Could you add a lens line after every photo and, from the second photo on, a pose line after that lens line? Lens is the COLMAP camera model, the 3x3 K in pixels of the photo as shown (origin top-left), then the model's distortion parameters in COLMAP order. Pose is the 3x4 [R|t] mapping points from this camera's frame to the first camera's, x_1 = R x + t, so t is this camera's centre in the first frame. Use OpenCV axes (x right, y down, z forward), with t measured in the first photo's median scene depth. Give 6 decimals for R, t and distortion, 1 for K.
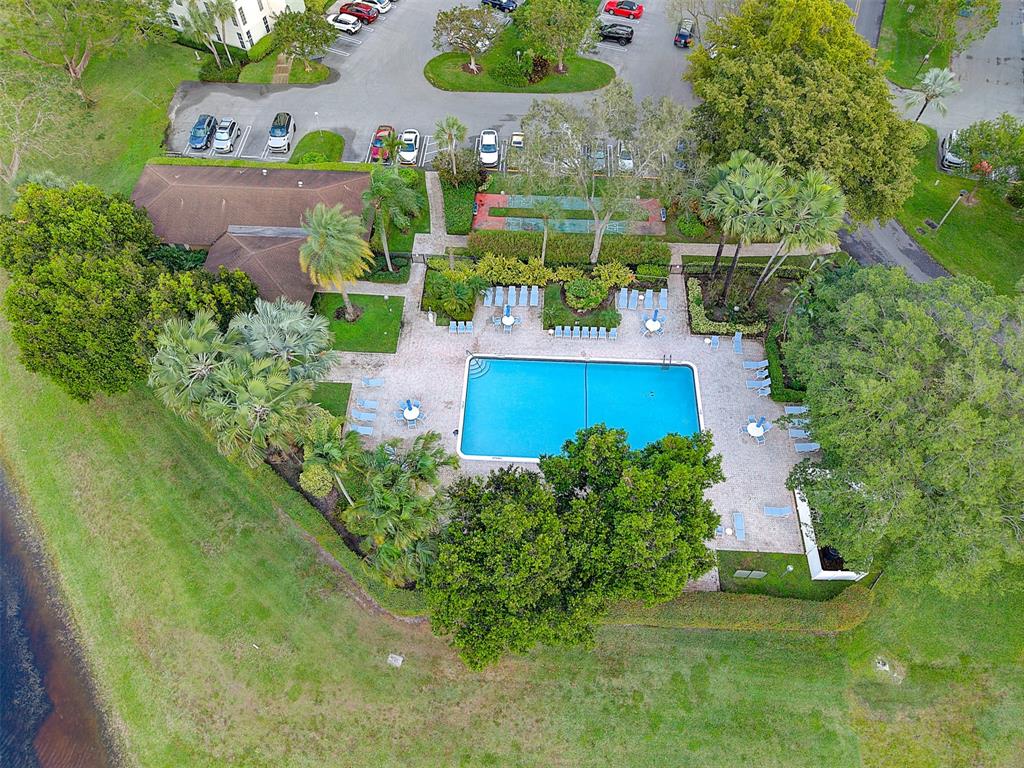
lens RADIAL K [[683.0, 0, 512.0], [0, 683.0, 384.0], [0, 0, 1]] dist [0.044894, -0.034233]
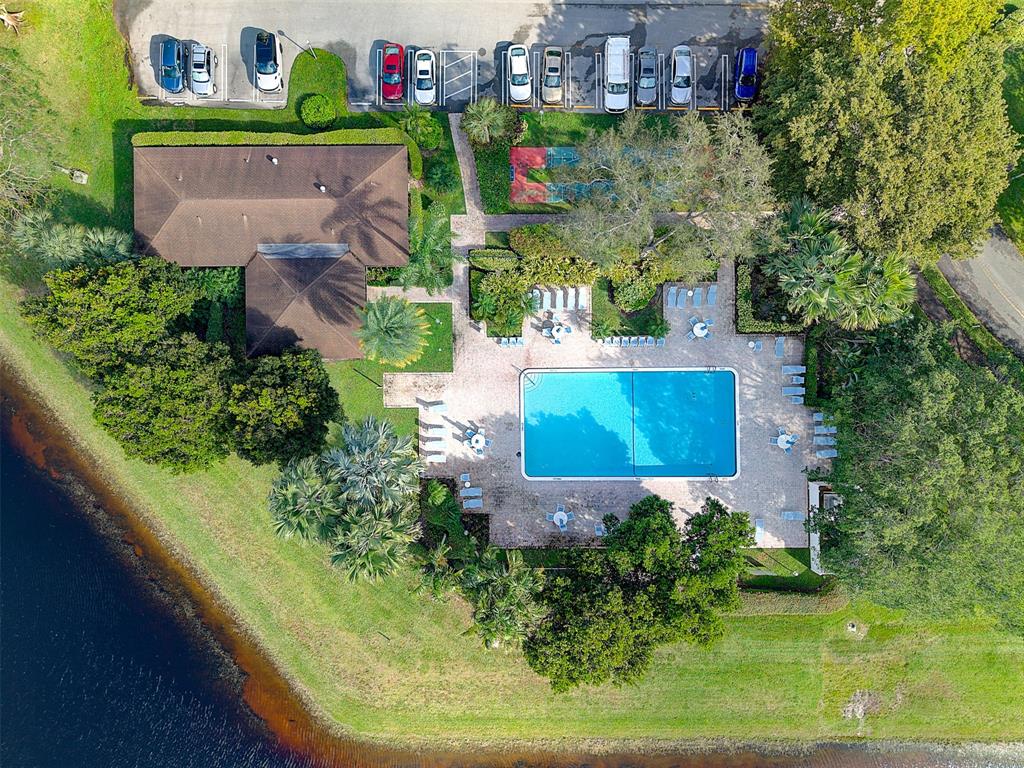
lens RADIAL K [[683.0, 0, 512.0], [0, 683.0, 384.0], [0, 0, 1]] dist [0.044894, -0.034233]
pose [[0.998292, -0.058344, 0.002920, -0.087206], [0.047708, 0.843113, 0.535615, -0.612254], [-0.033712, -0.534561, 0.844457, 0.104519]]
